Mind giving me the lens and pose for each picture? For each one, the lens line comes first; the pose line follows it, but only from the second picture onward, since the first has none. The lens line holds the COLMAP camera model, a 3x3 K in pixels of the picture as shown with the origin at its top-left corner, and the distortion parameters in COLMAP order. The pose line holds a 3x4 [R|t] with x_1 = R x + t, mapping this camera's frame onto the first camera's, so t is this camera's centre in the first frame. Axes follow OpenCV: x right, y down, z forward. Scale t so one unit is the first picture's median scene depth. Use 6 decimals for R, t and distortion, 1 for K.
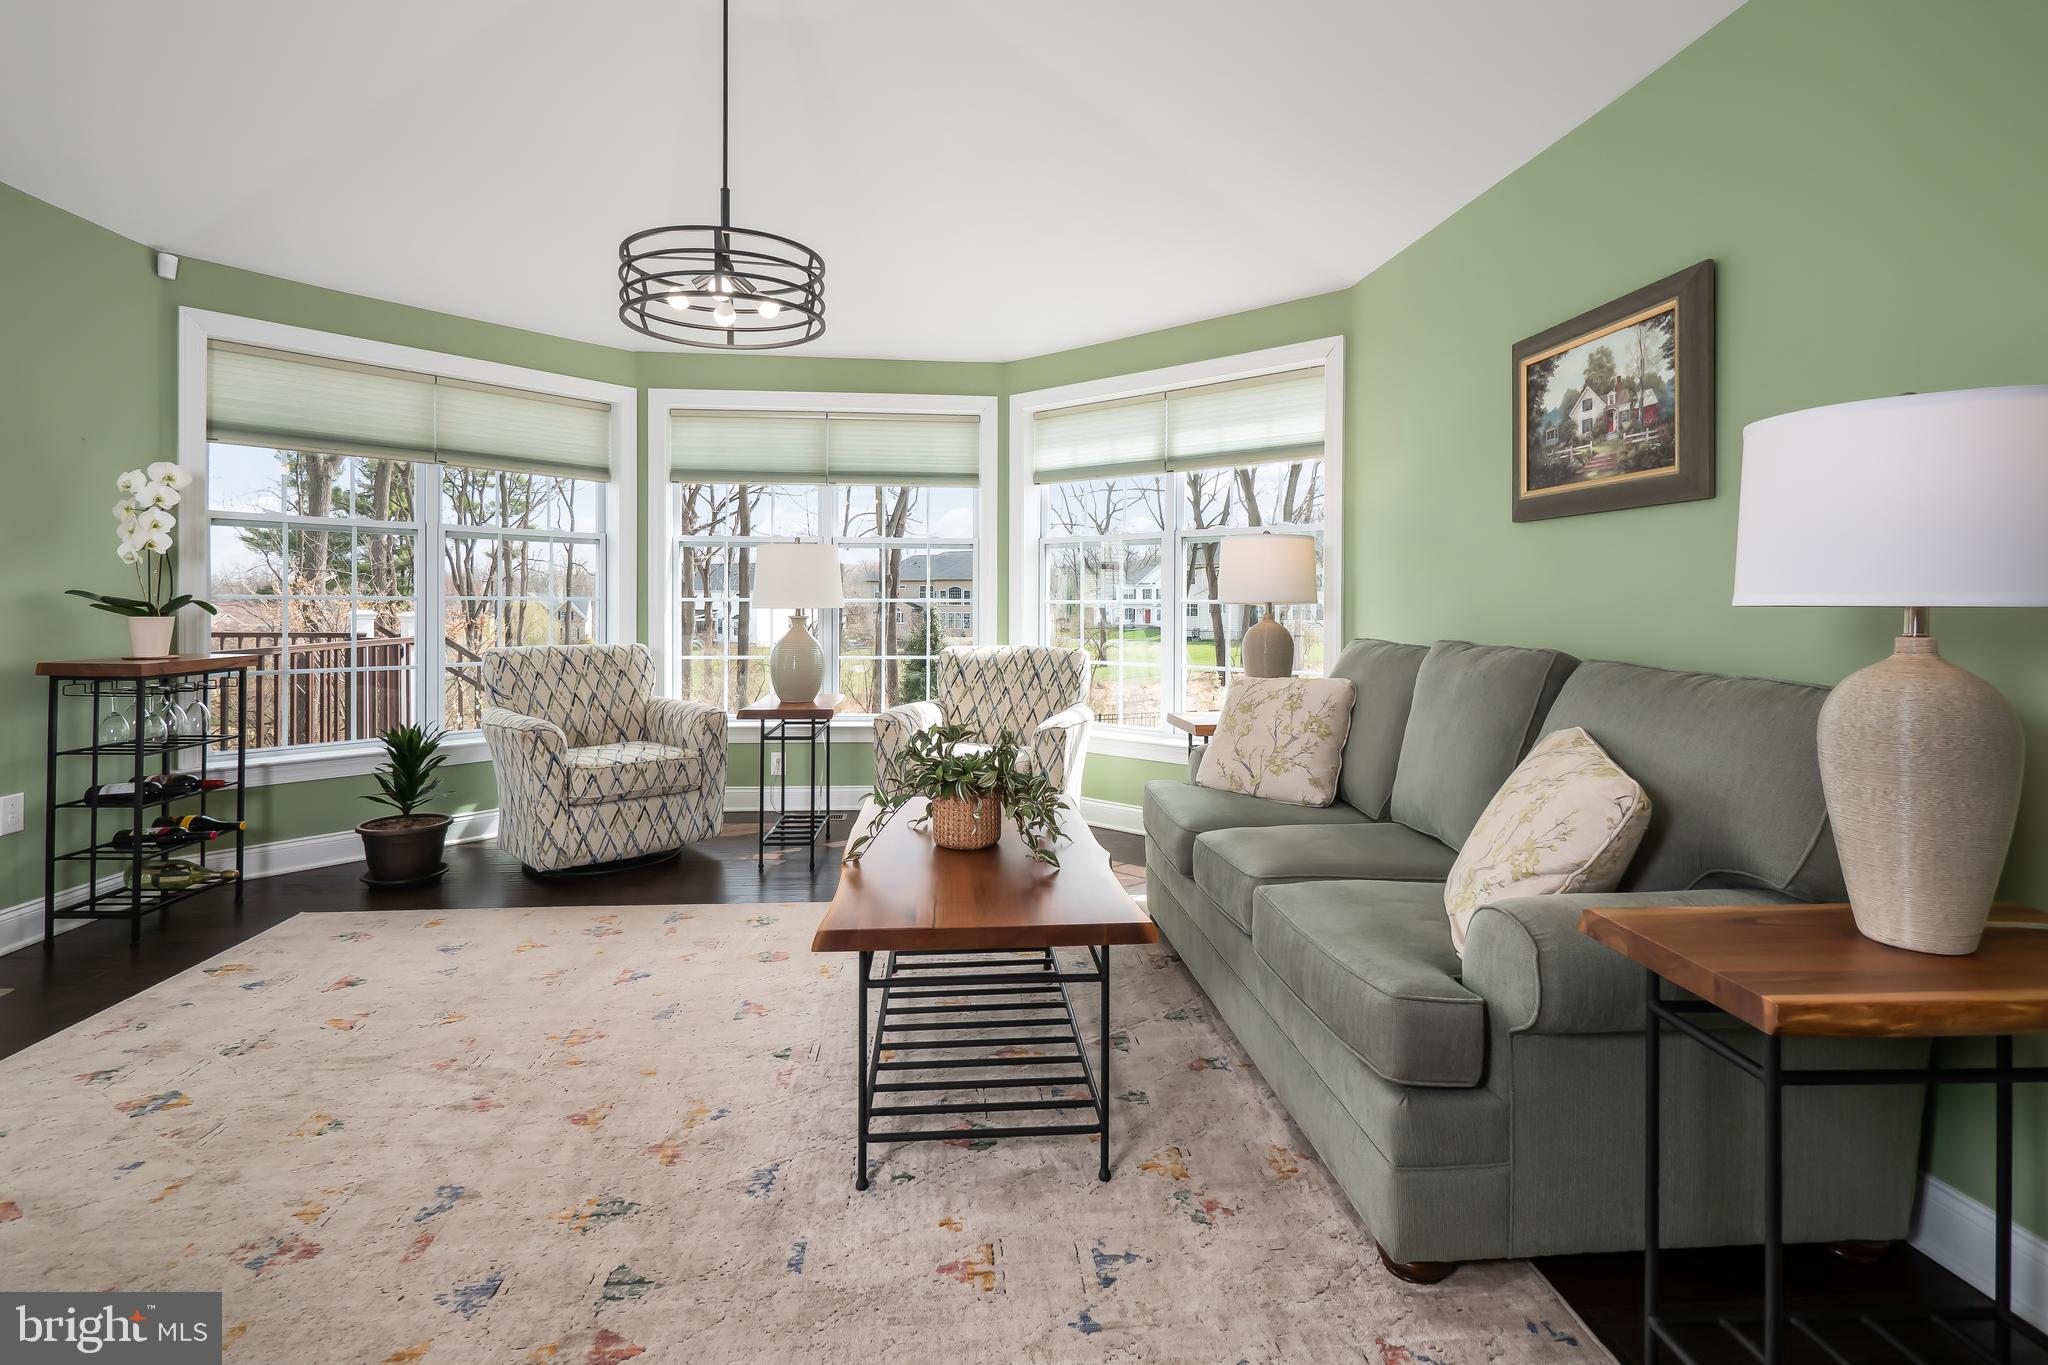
lens RADIAL K [[966.9, 0, 1023.7], [0, 966.9, 605.3], [0, 0, 1]] dist [-0.003657, -0.000037]
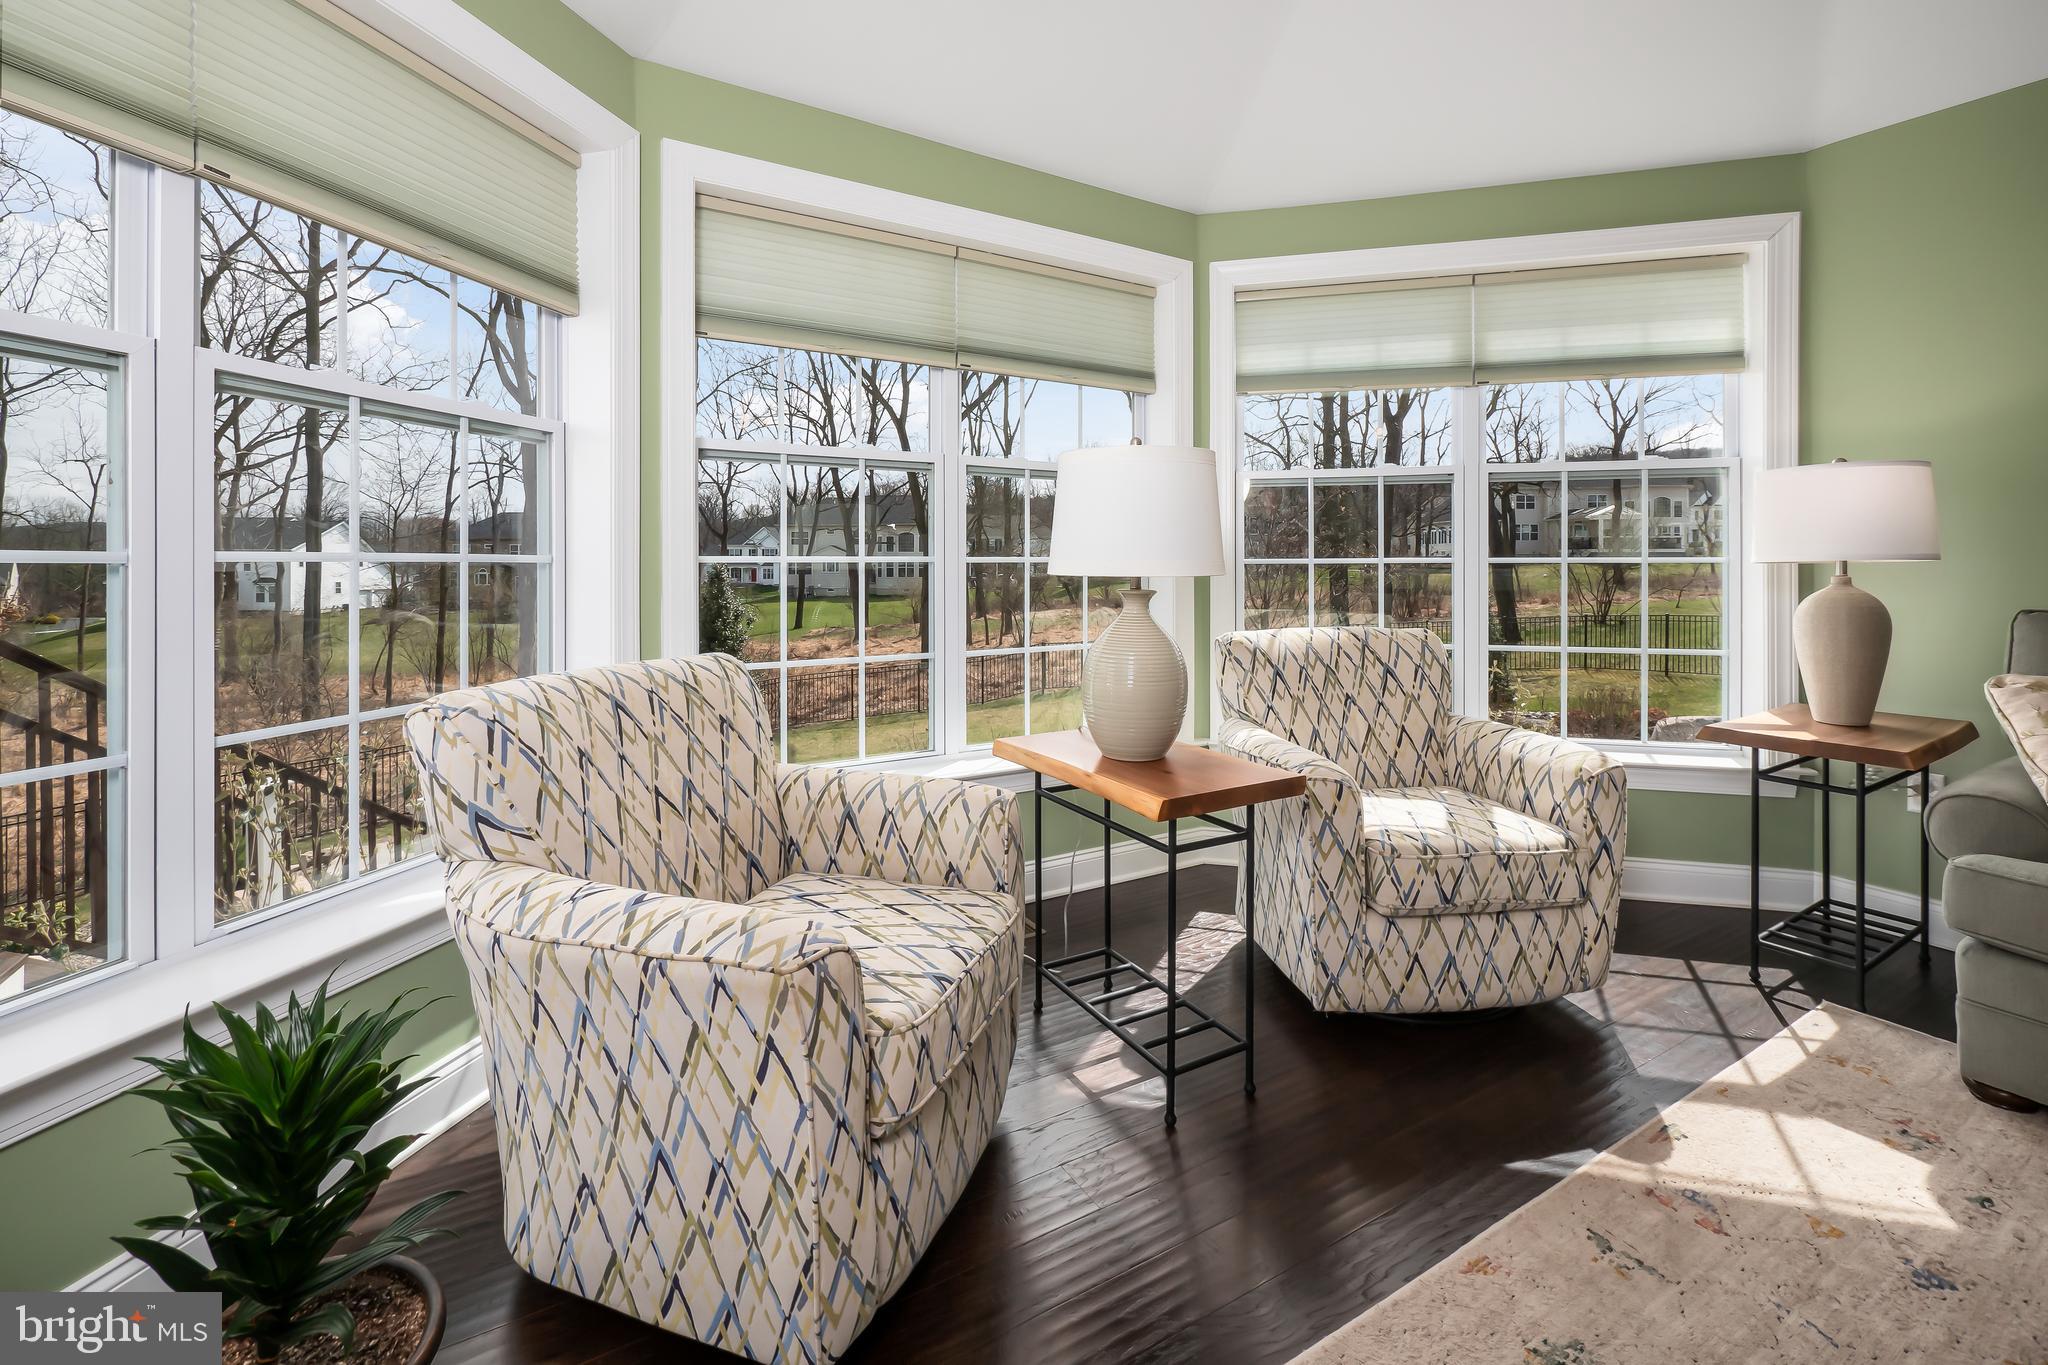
lens RADIAL K [[866.7, 0, 1021.6], [0, 866.7, 564.0], [0, 0, 1]] dist [-0.007096, 0.001419]
pose [[0.902140, -0.004335, 0.431421, -0.777537], [0.004257, 0.999990, 0.001146, -0.005843], [-0.431422, 0.000803, 0.902150, 0.970195]]
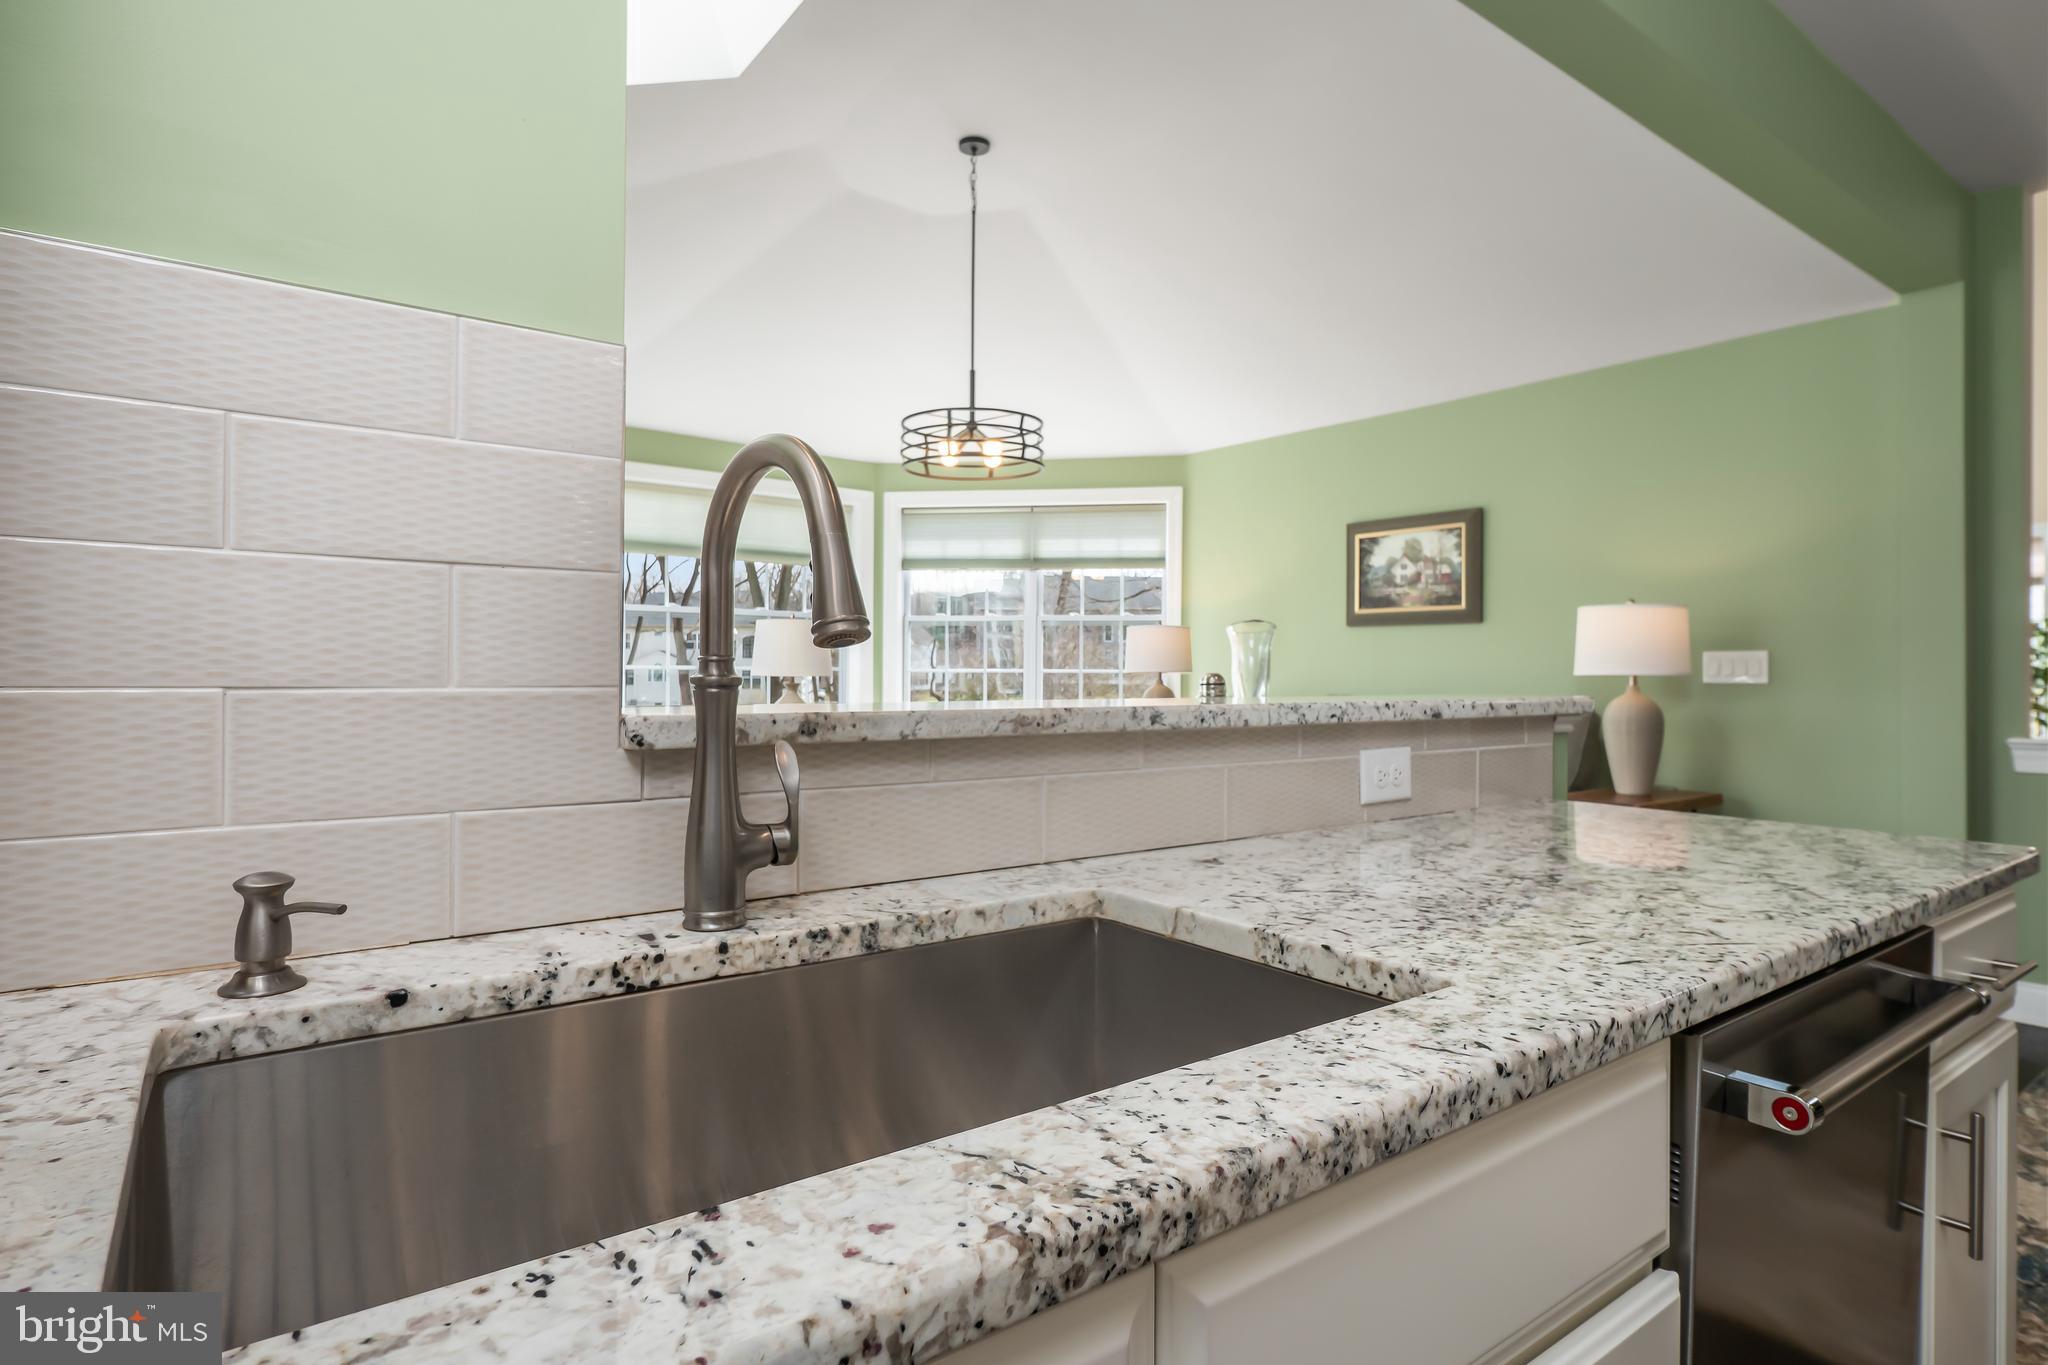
lens RADIAL K [[1099.4, 0, 1016.7], [0, 1099.4, 671.9], [0, 0, 1]] dist [0.007694, 0.000373]
pose [[0.855714, -0.000325, 0.517448, -1.079973], [0.000528, 1.000000, -0.000245, -0.004517], [-0.517448, 0.000483, 0.855714, -0.401273]]
